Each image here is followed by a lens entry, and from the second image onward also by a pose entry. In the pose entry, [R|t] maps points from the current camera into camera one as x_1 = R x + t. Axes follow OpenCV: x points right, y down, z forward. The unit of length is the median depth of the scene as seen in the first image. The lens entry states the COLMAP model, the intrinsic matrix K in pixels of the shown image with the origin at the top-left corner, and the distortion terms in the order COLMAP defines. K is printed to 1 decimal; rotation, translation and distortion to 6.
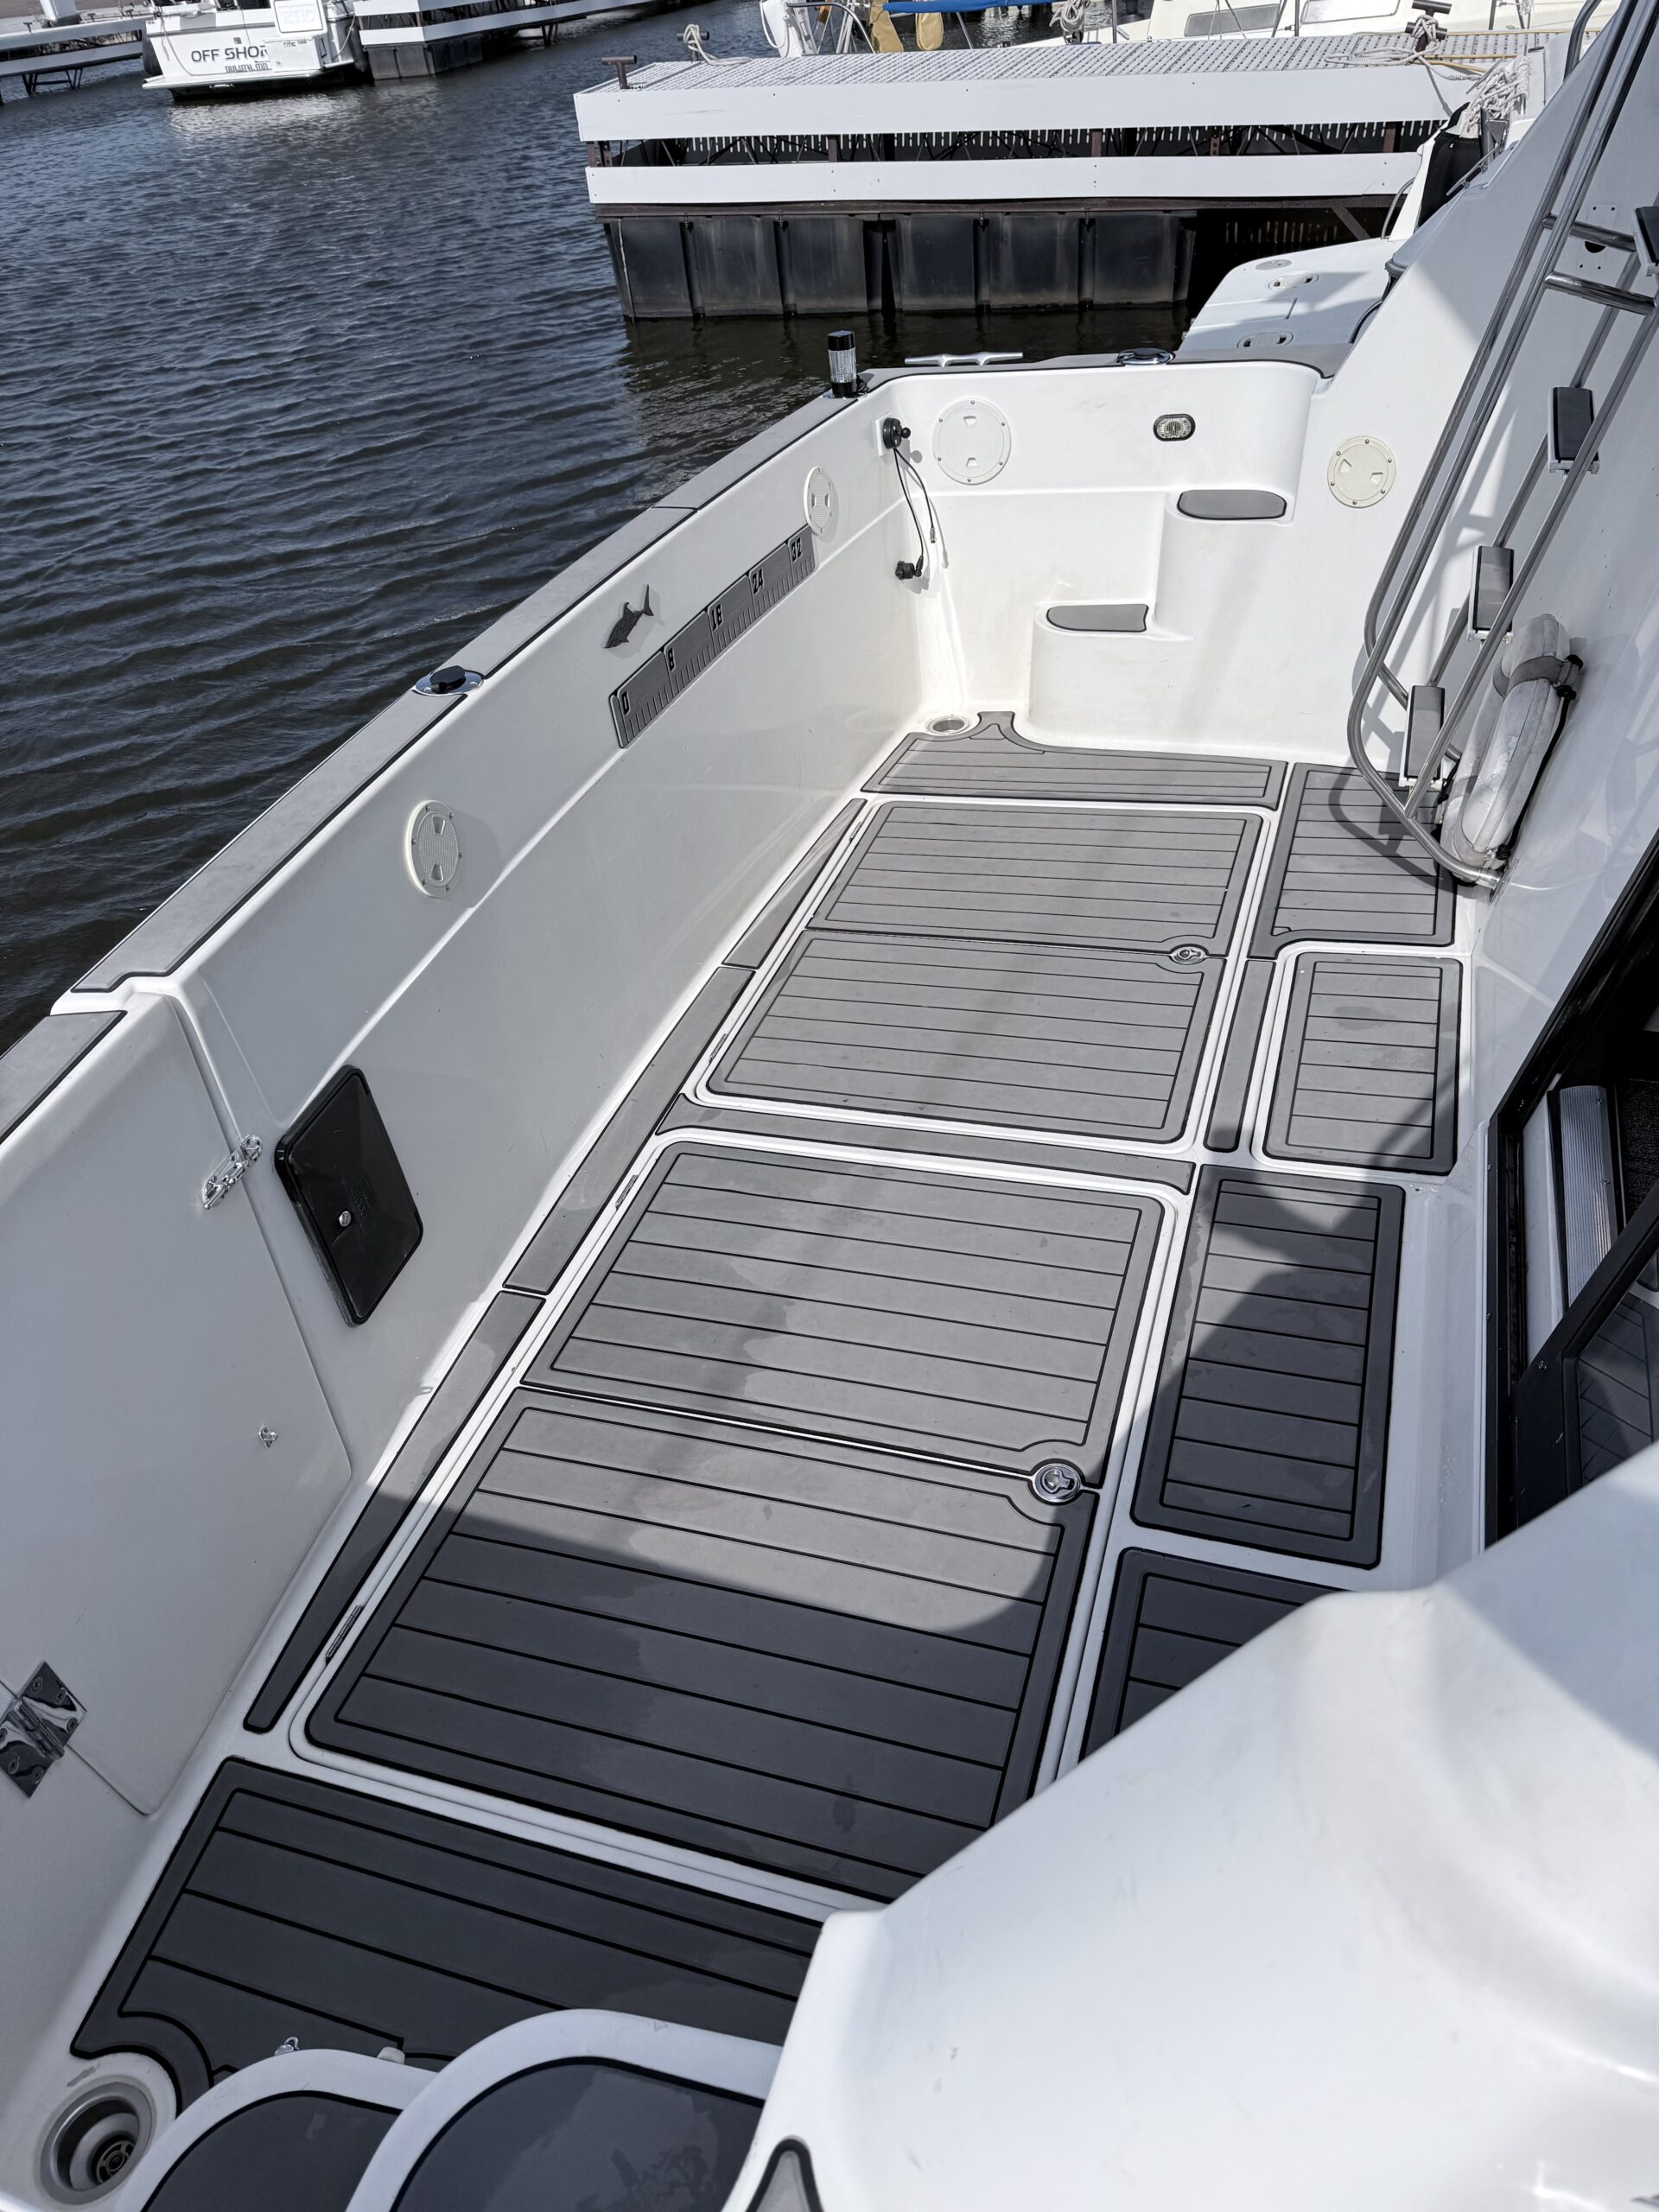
lens RADIAL K [[1524.0, 0, 826.7], [0, 1524.0, 1114.1], [0, 0, 1]] dist [0.042568, -0.058518]
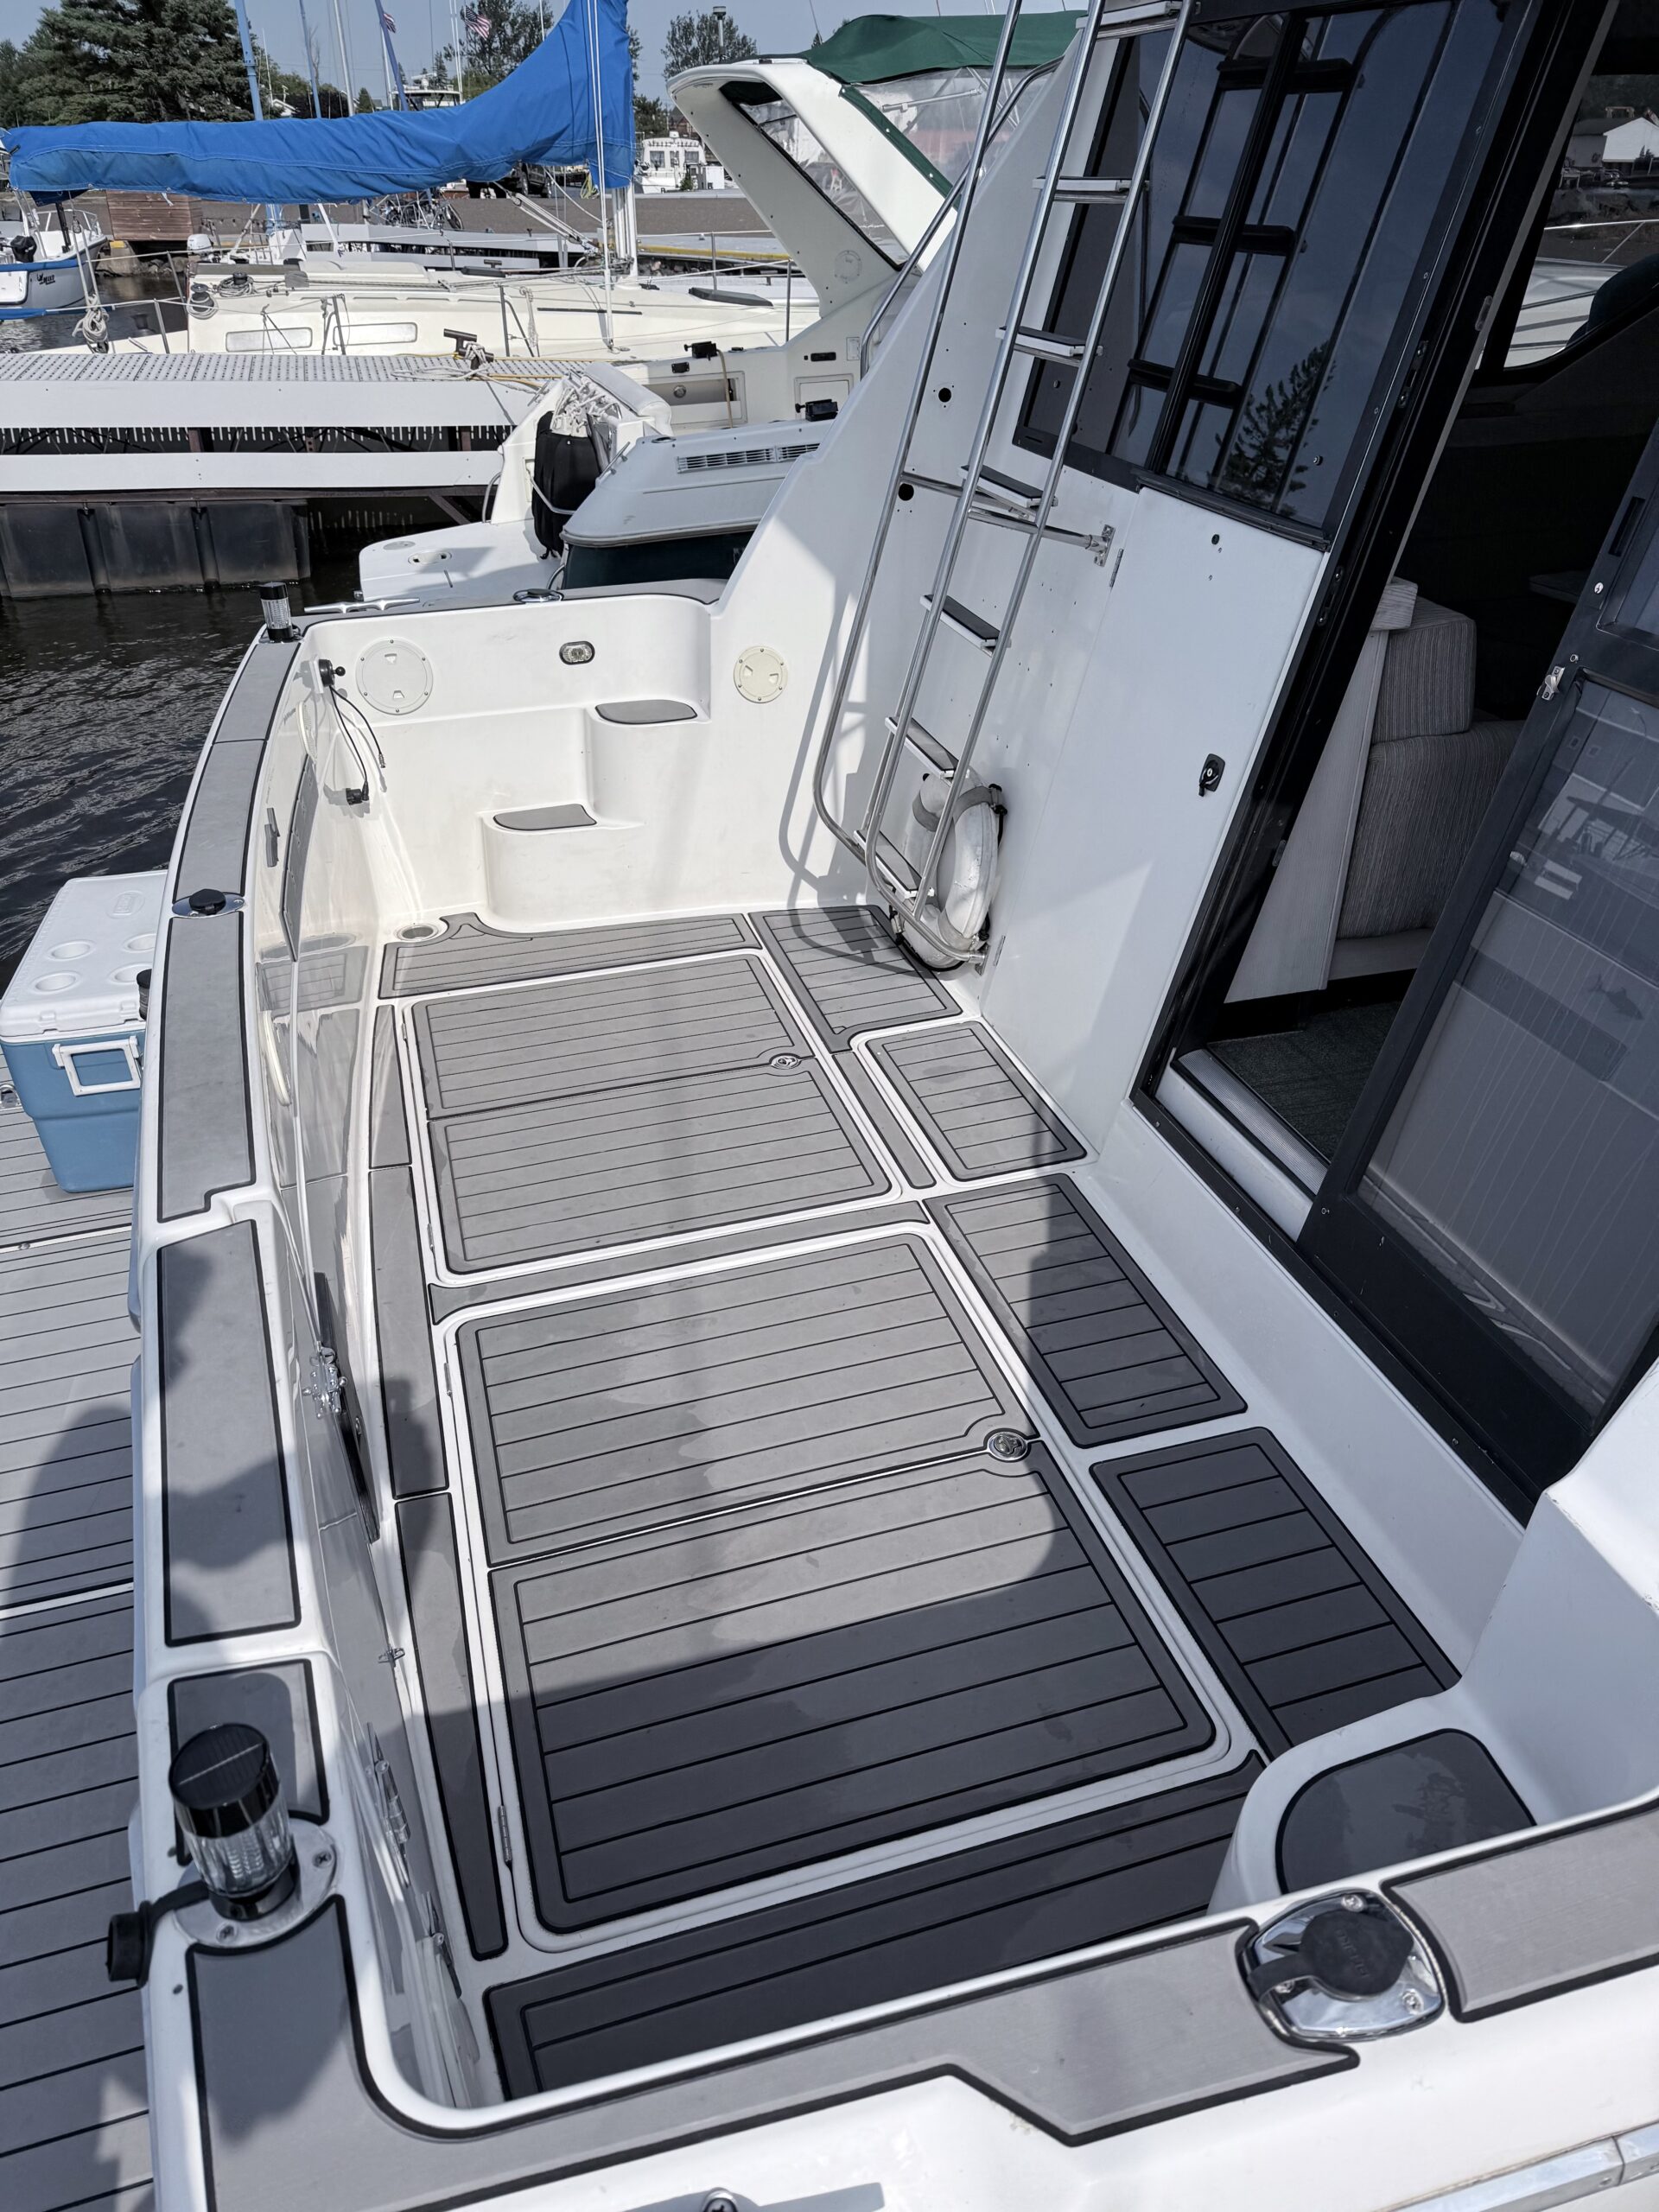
lens RADIAL K [[1524.0, 0, 804.5], [0, 1524.0, 1124.9], [0, 0, 1]] dist [0.042568, -0.058518]
pose [[0.823156, -0.212874, 0.526402, -0.377199], [0.291222, 0.954124, -0.069554, 0.027146], [-0.487446, 0.210554, 0.847386, 0.013087]]
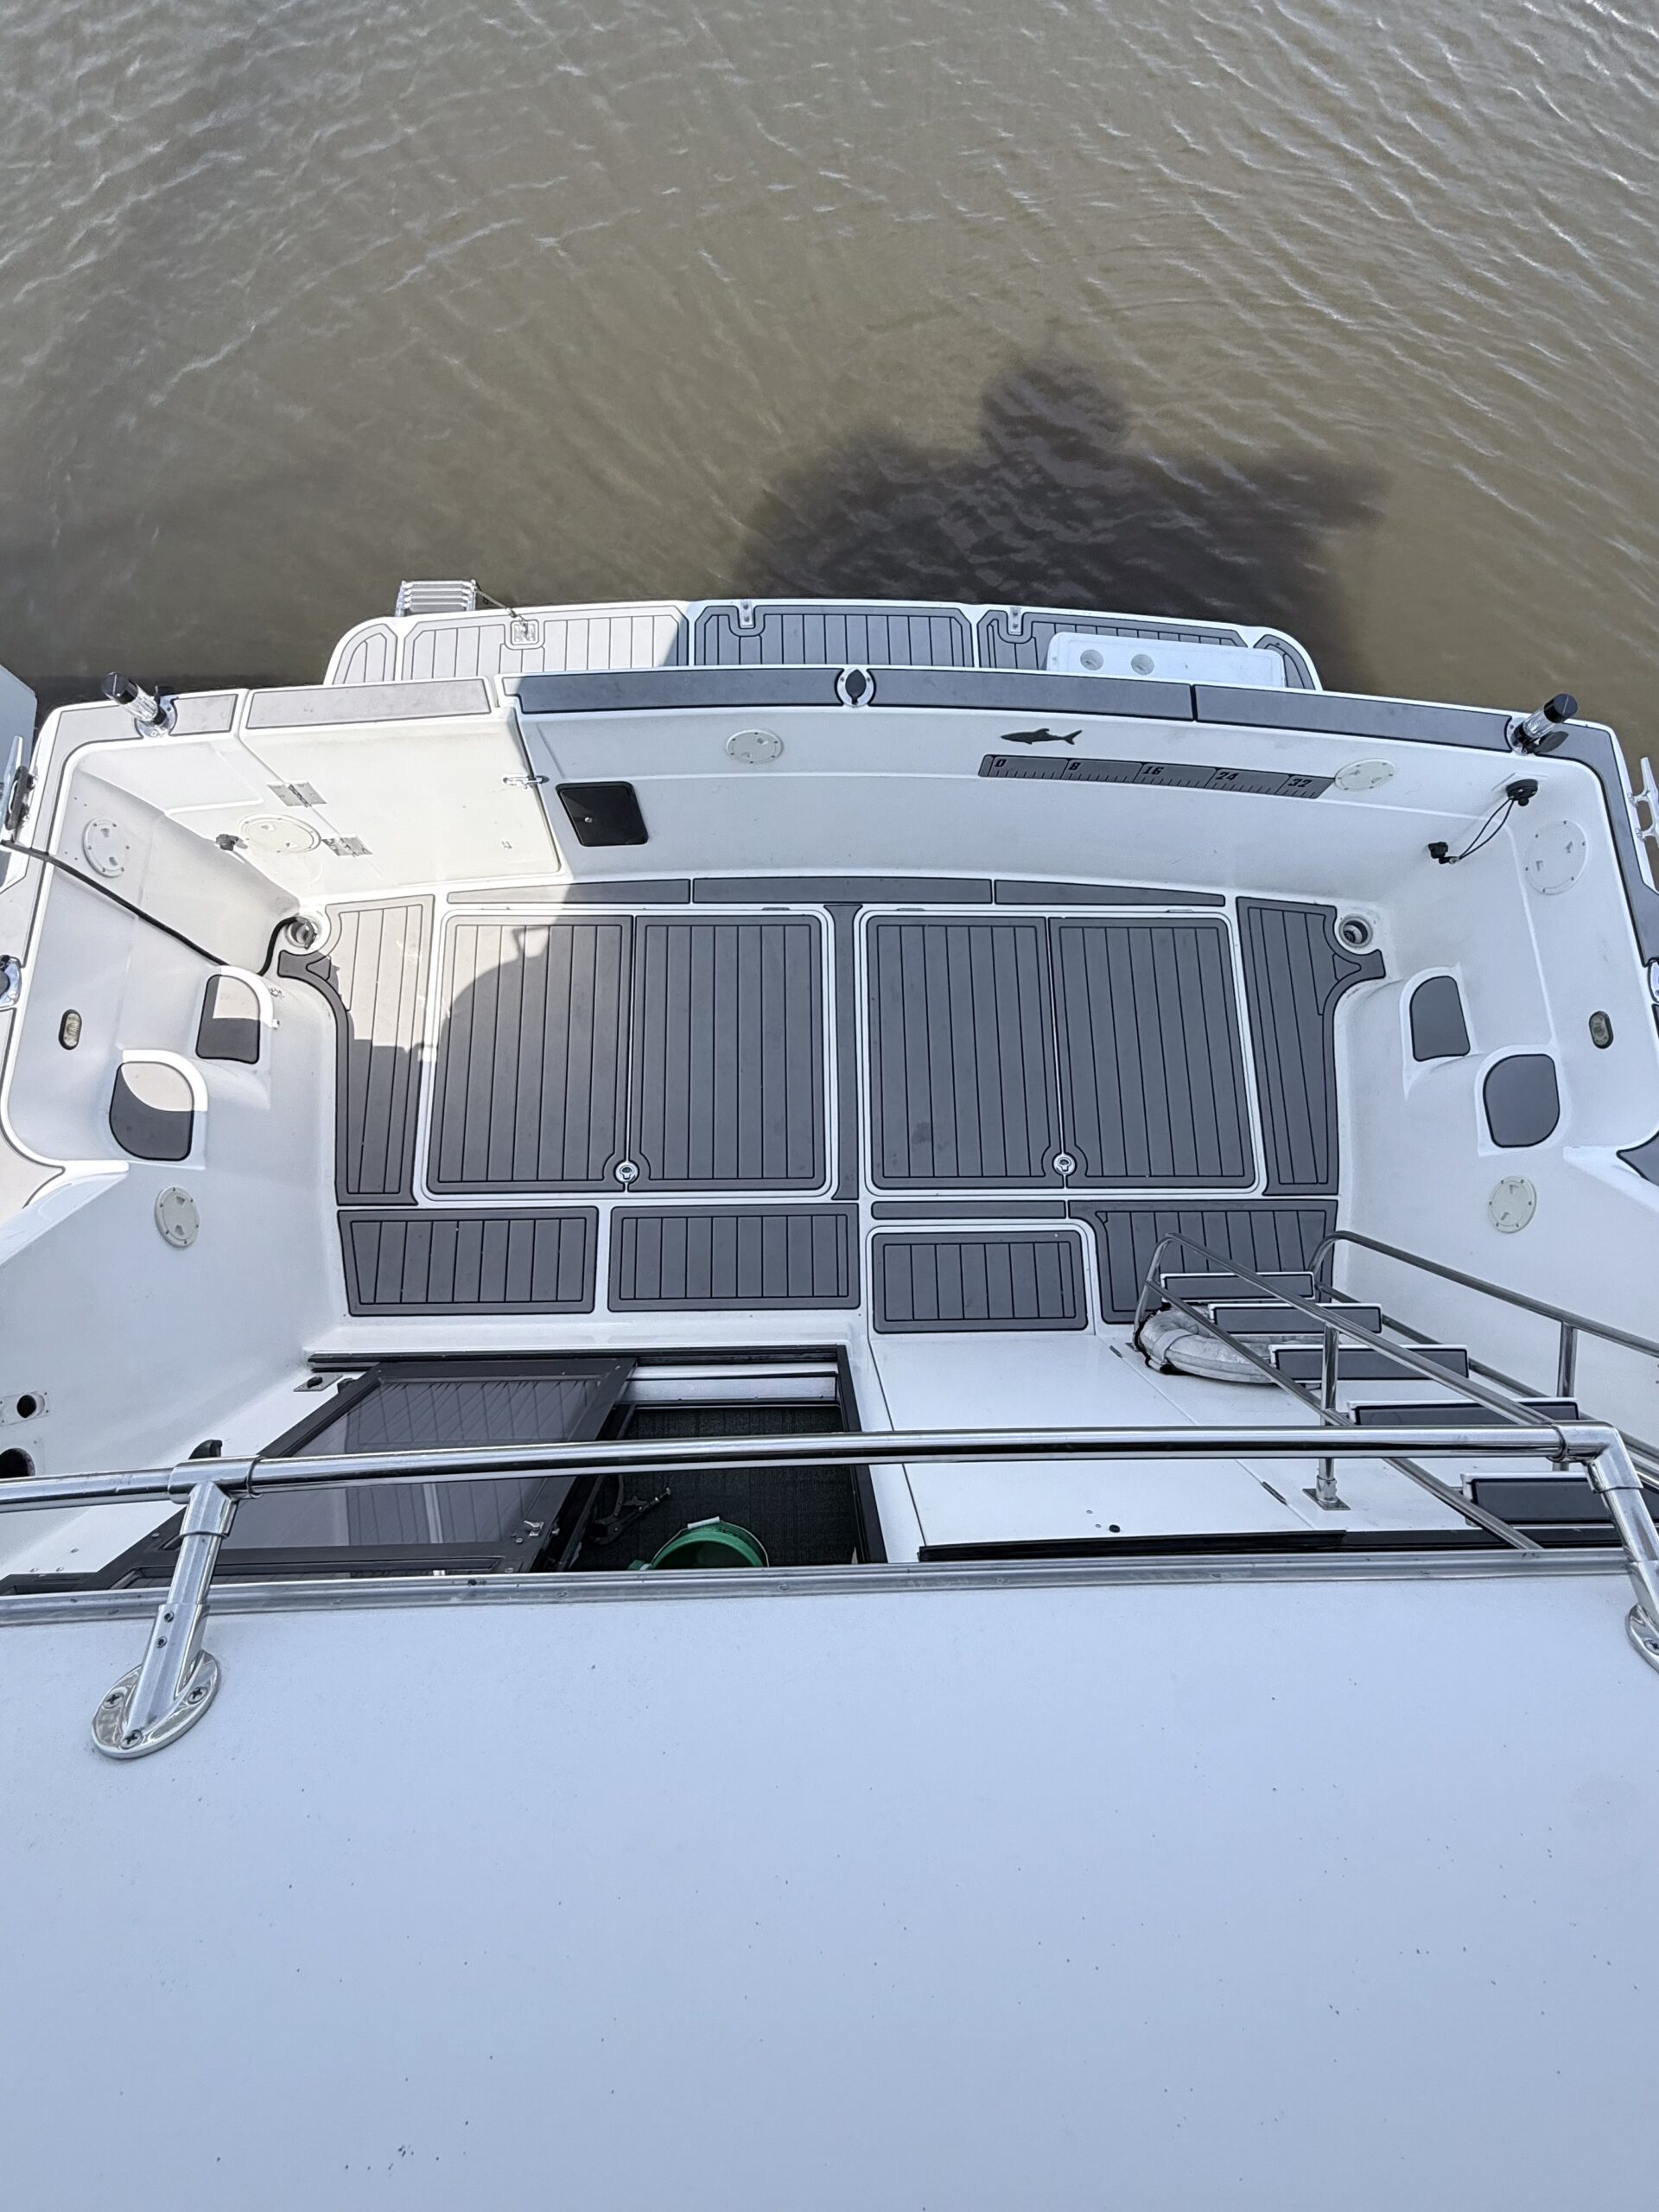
lens RADIAL K [[957.4, 0, 837.4], [0, 957.4, 1094.7], [0, 0, 1]] dist [-0.008441, -0.000344]
pose [[0.328891, 0.941408, -0.074714, 0.168350], [-0.656184, 0.284707, 0.698831, -0.655627], [0.679157, -0.180813, 0.711374, 0.165925]]
